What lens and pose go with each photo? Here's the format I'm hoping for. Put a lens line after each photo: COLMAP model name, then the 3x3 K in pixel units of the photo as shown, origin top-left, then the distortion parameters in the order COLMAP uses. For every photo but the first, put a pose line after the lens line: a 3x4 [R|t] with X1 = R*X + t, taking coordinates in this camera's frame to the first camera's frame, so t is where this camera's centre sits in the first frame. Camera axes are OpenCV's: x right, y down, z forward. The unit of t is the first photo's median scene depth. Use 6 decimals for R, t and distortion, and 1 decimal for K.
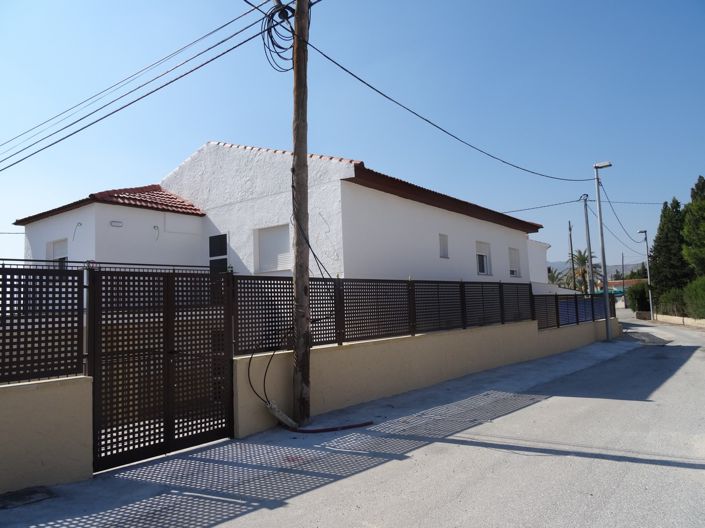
lens RADIAL K [[501.4, 0, 352.5], [0, 501.4, 264.0], [0, 0, 1]] dist [0.000551, -0.005007]
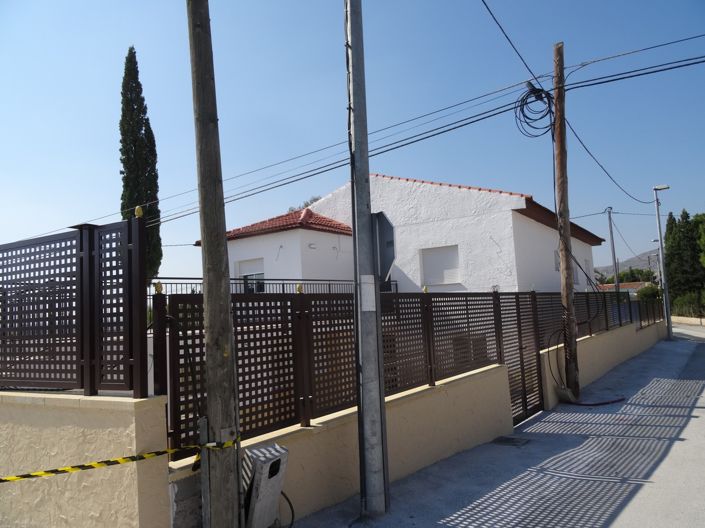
lens RADIAL K [[501.4, 0, 352.5], [0, 501.4, 264.0], [0, 0, 1]] dist [0.000551, -0.005007]
pose [[0.998832, -0.009071, 0.047465, -0.412164], [0.009614, 0.999891, -0.011215, -0.022159], [-0.047358, 0.011658, 0.998810, -0.182661]]
